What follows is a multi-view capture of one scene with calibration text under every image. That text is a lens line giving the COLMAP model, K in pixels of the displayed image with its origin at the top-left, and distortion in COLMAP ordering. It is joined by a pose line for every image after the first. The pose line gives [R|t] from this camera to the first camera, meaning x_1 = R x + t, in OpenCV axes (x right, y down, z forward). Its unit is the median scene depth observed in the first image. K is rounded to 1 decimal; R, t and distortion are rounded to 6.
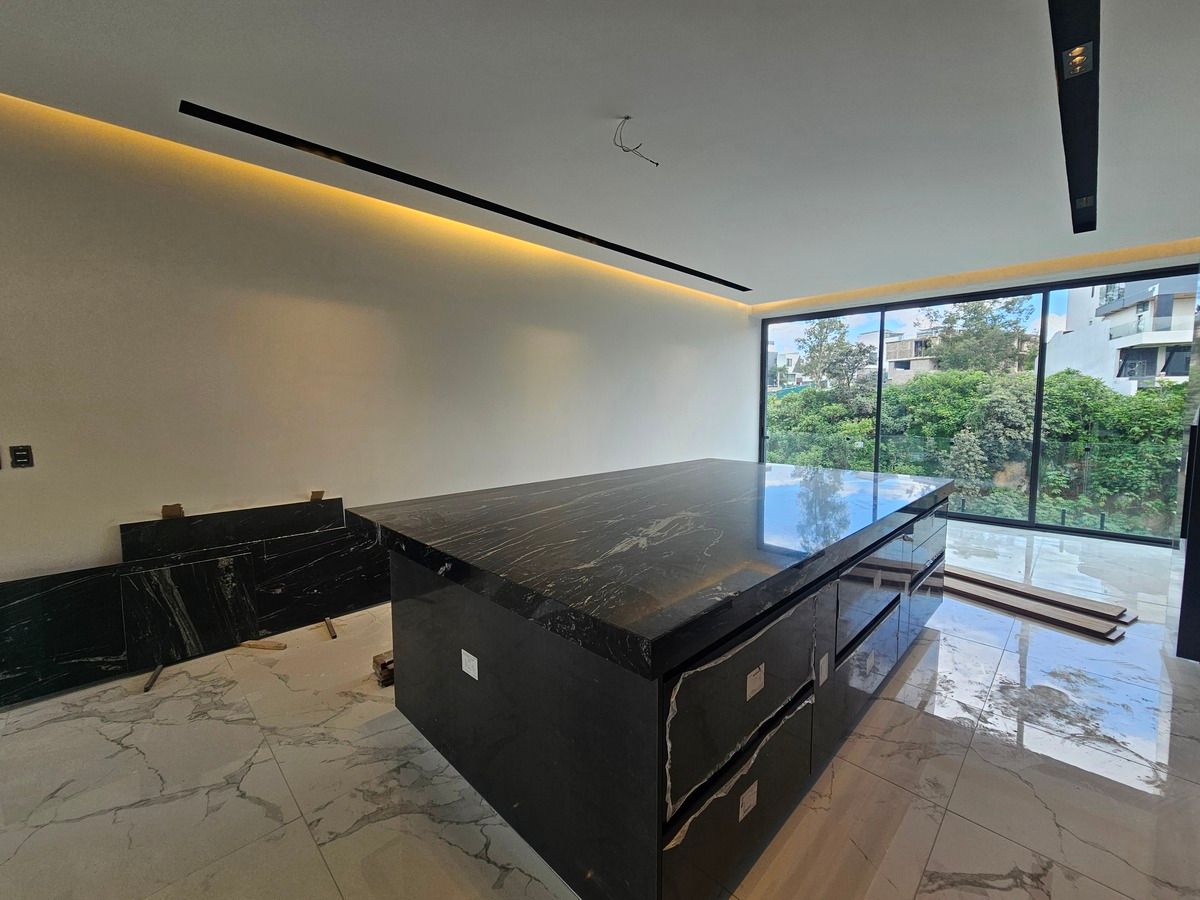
lens RADIAL K [[486.7, 0, 609.5], [0, 486.7, 447.9], [0, 0, 1]] dist [-0.001878, -0.000184]
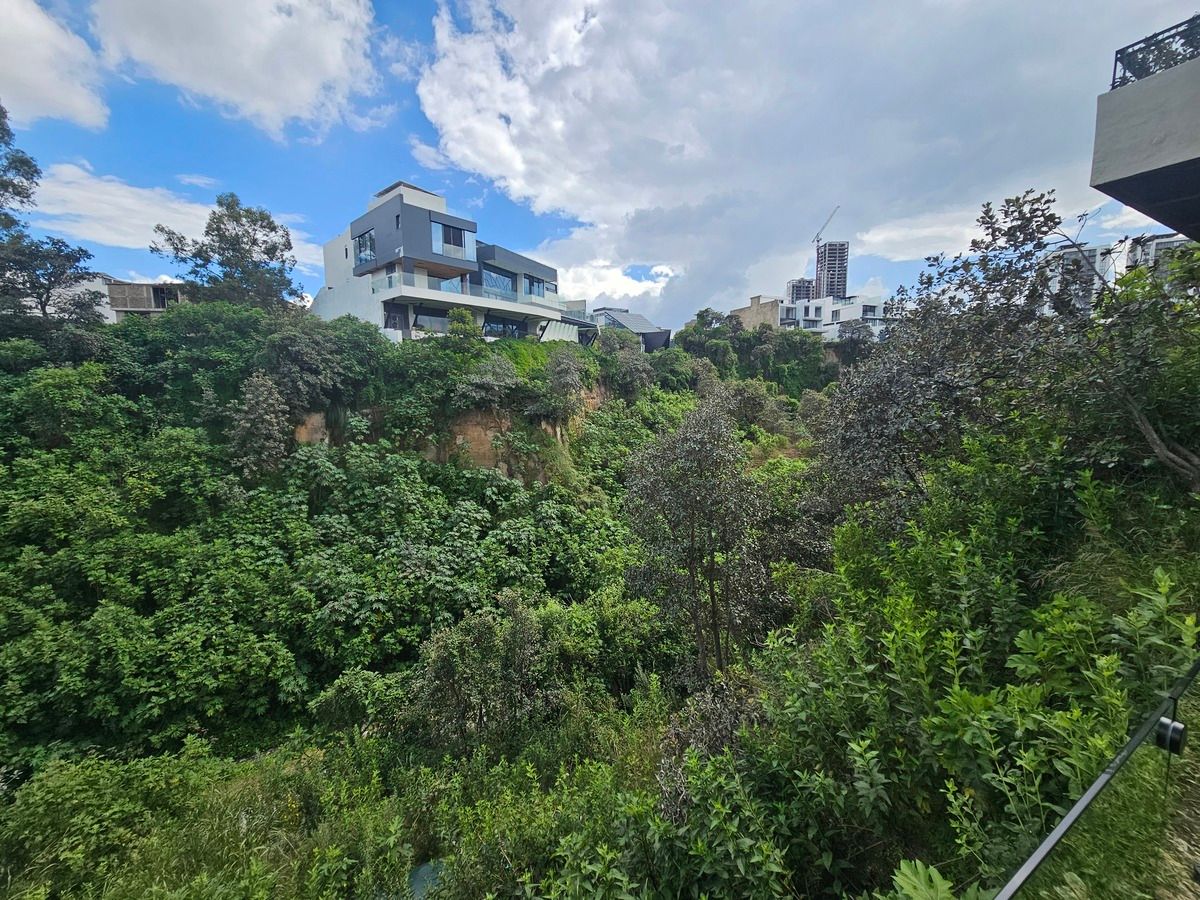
lens RADIAL K [[486.7, 0, 608.7], [0, 486.7, 445.9], [0, 0, 1]] dist [-0.001878, -0.000184]
pose [[0.265889, -0.113974, 0.957242, 0.123310], [0.086169, 0.991821, 0.094157, 0.054139], [-0.960145, 0.057449, 0.273535, 0.253196]]
